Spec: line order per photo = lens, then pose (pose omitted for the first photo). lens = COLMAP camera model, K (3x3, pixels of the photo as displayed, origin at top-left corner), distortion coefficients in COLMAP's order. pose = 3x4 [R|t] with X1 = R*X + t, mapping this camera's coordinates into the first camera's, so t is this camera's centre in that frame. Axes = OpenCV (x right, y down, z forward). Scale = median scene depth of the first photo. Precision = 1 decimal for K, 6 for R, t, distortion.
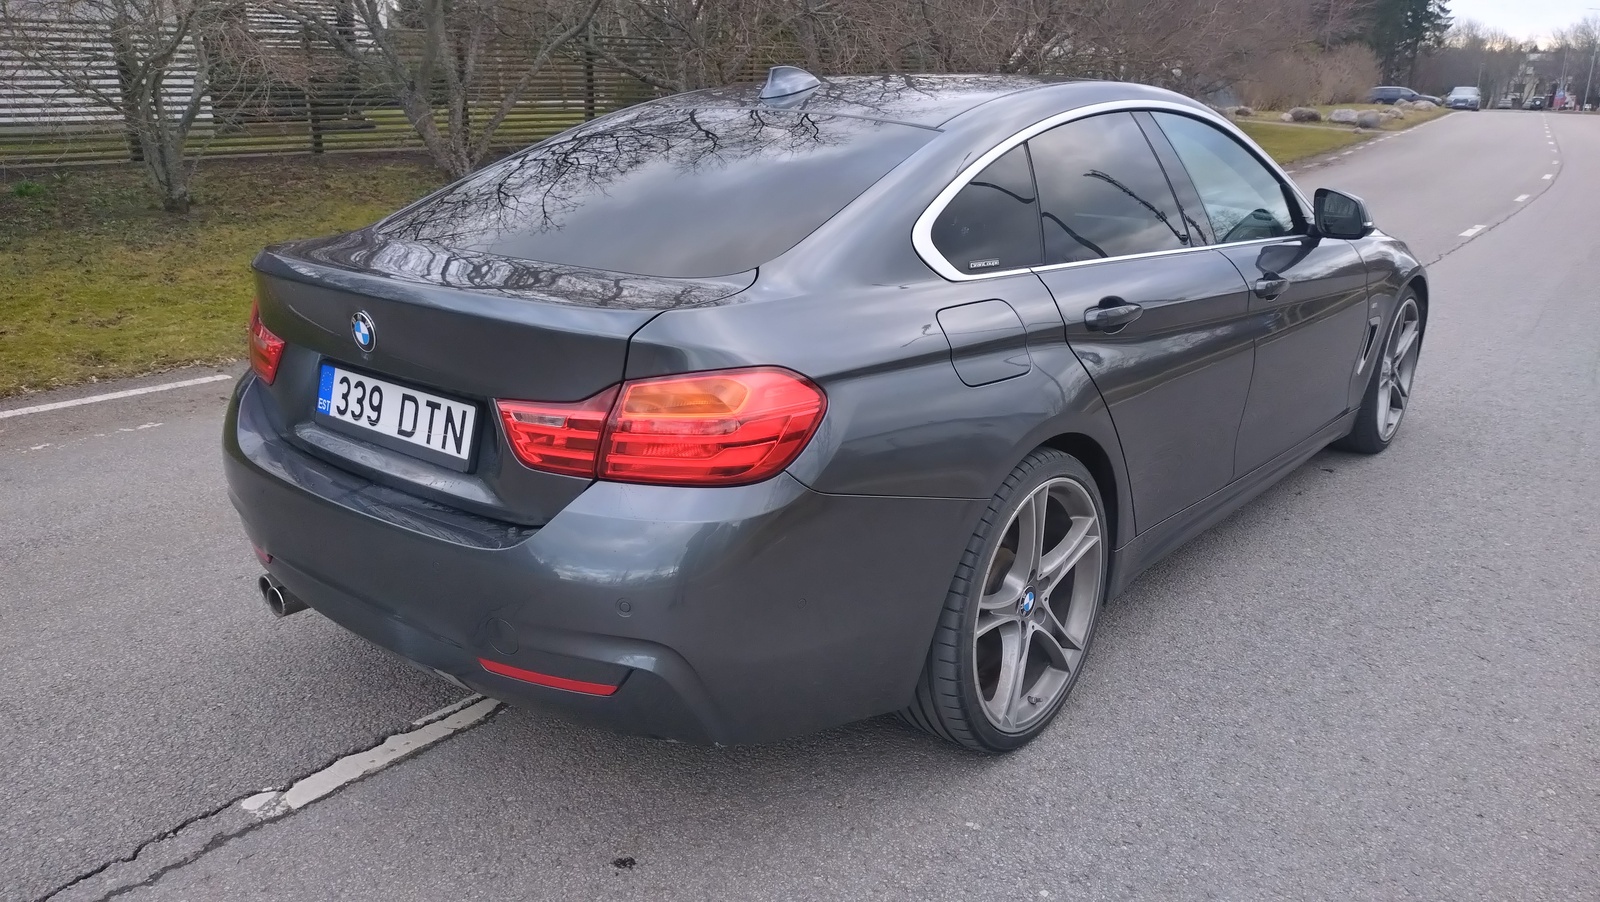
lens RADIAL K [[1265.5, 0, 800.0], [0, 1265.5, 451.0], [0, 0, 1]] dist [0.015657, 0.004712]
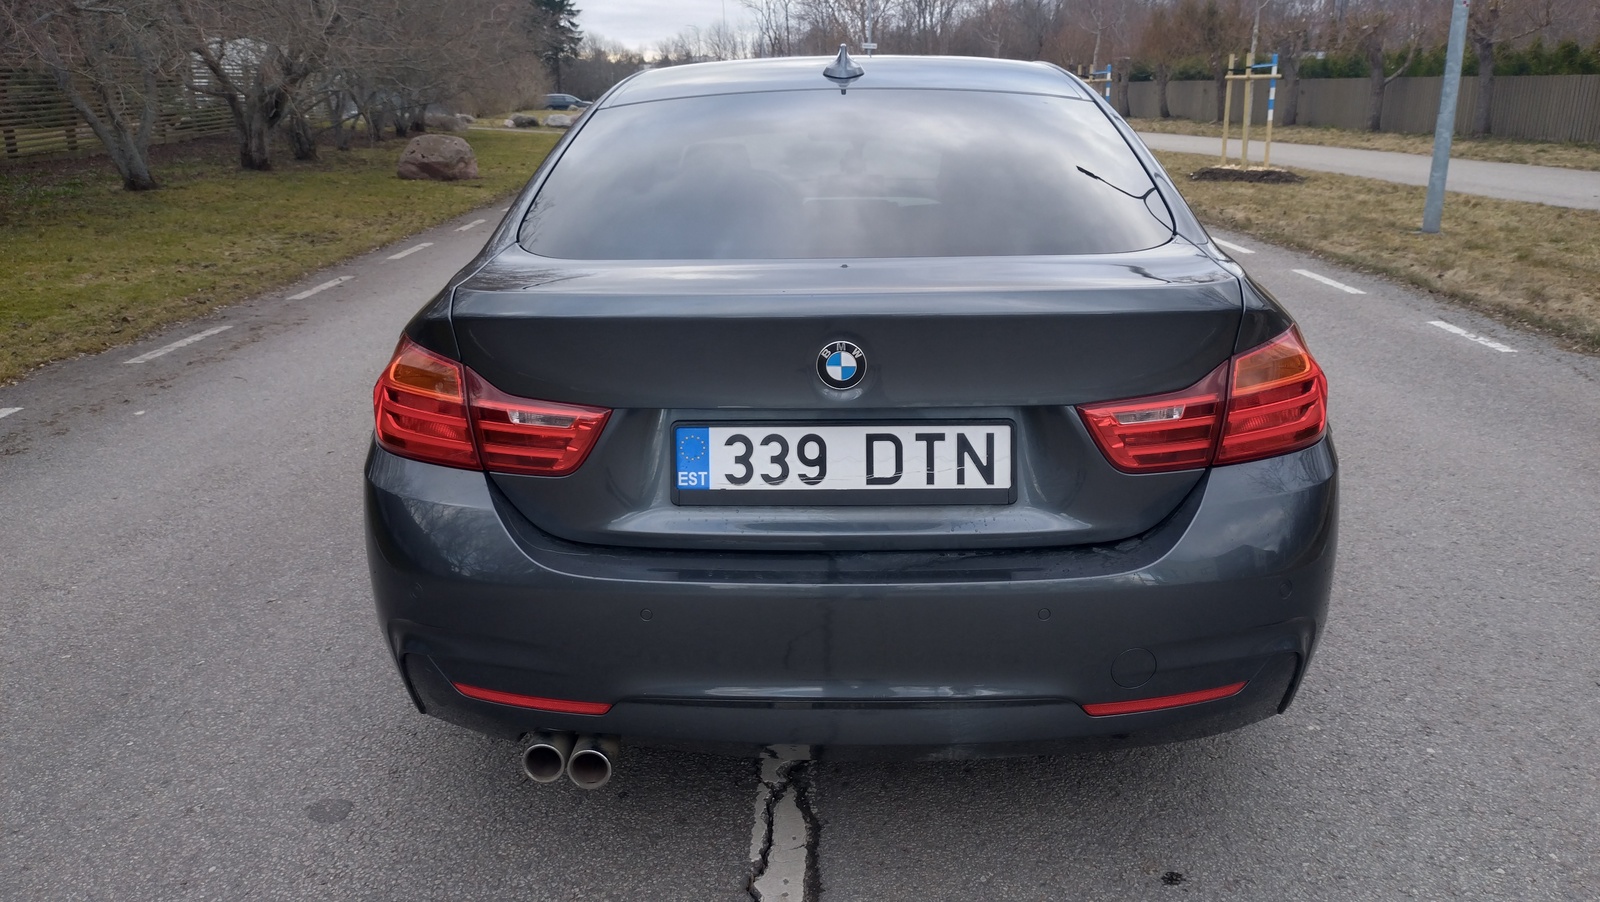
lens RADIAL K [[1248.1, 0, 800.0], [0, 1248.1, 451.0], [0, 0, 1]] dist [0.082497, -0.085578]
pose [[0.781613, -0.194090, 0.592798, -0.797879], [0.199332, 0.978245, 0.057468, -0.086507], [-0.591056, 0.073246, 0.803298, 0.368696]]
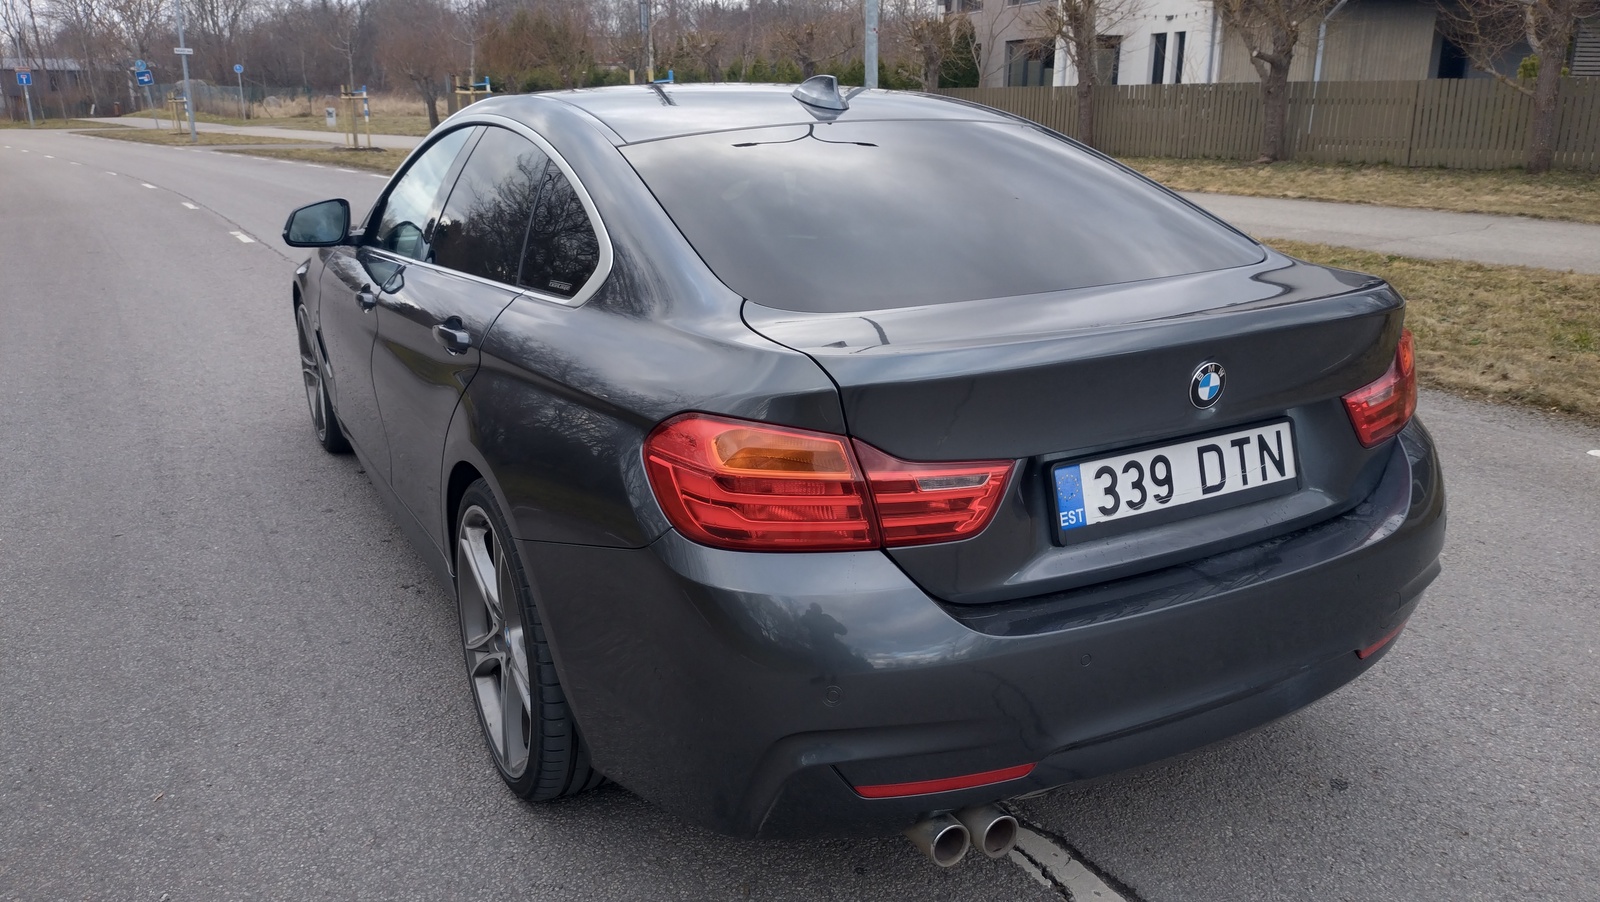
lens RADIAL K [[1248.1, 0, 800.0], [0, 1248.1, 451.0], [0, 0, 1]] dist [0.082497, -0.085578]
pose [[0.354249, -0.279543, 0.892392, -1.139053], [0.289409, 0.940199, 0.179633, -0.267371], [-0.889241, 0.194632, 0.413967, 0.857267]]
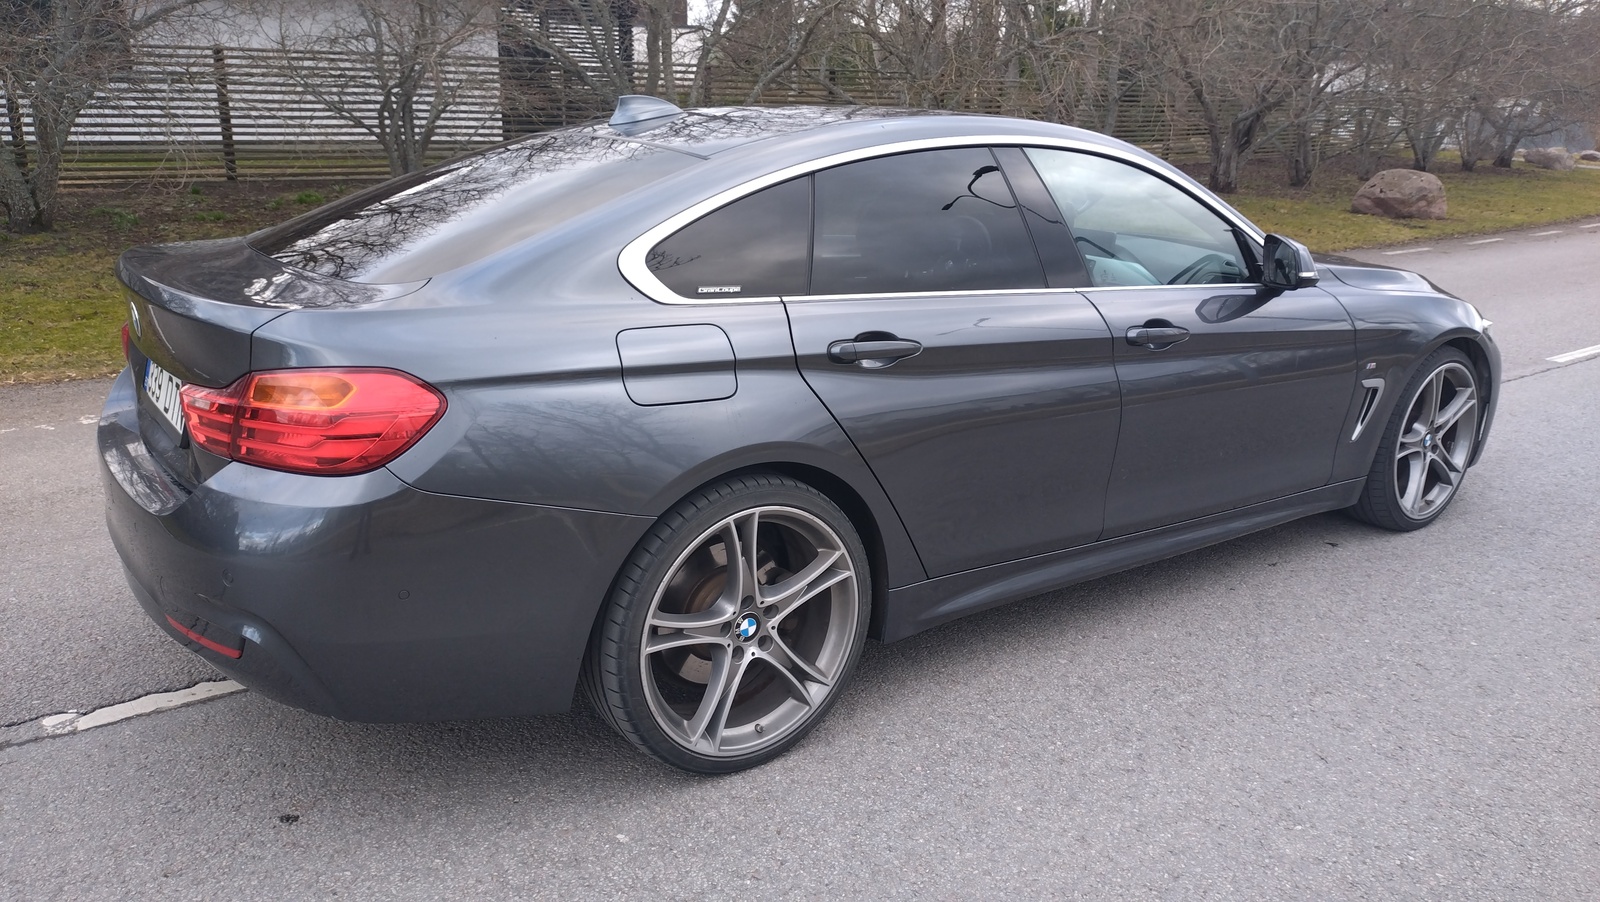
lens RADIAL K [[1251.2, 0, 800.0], [0, 1251.2, 451.0], [0, 0, 1]] dist [0.063395, -0.095410]
pose [[0.964639, 0.082484, -0.250337, 0.500392], [-0.088190, 0.996036, -0.011645, -0.013544], [0.248384, 0.033310, 0.968089, 0.049991]]
